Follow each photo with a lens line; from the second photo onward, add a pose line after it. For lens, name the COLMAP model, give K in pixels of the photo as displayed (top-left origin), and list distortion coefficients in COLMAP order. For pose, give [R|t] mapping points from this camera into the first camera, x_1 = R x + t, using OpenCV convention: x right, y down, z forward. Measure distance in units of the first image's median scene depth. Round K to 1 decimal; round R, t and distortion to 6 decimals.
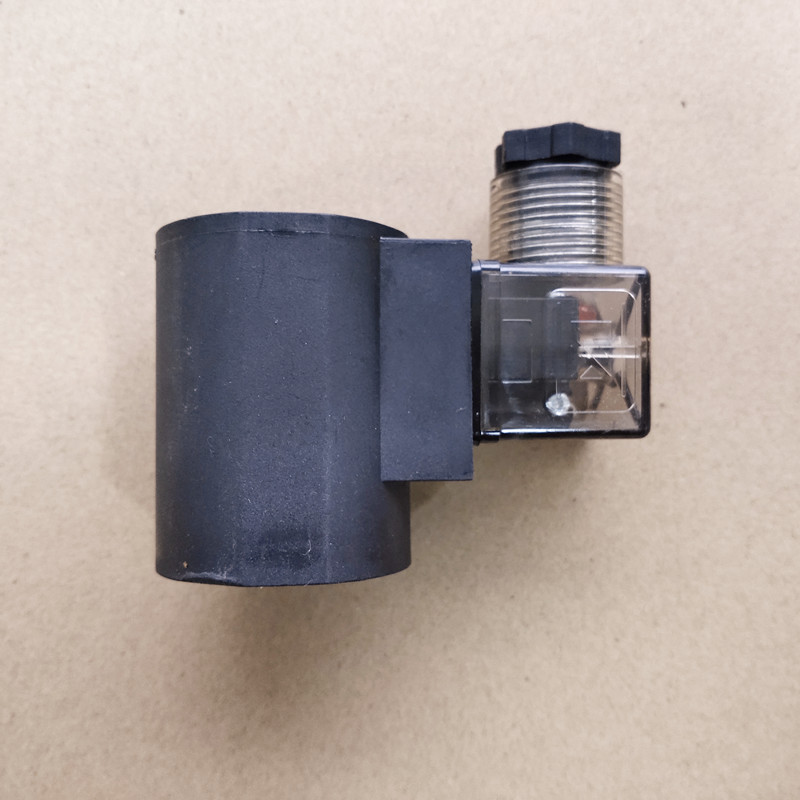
lens RADIAL K [[953.0, 0, 400.0], [0, 953.0, 400.0], [0, 0, 1]] dist [0.077819, -0.306206]
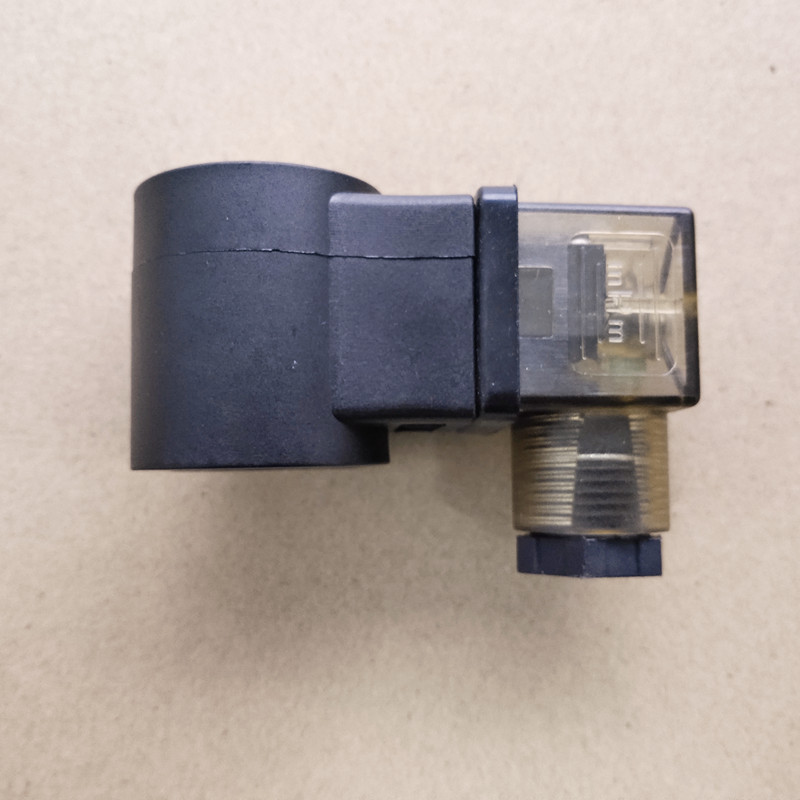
lens RADIAL K [[953.0, 0, 400.0], [0, 953.0, 400.0], [0, 0, 1]] dist [0.077819, -0.306206]
pose [[0.997494, -0.028810, -0.064618, -0.007805], [0.028020, 0.999521, -0.013108, 0.006512], [0.064965, 0.011265, 0.997824, 0.137704]]
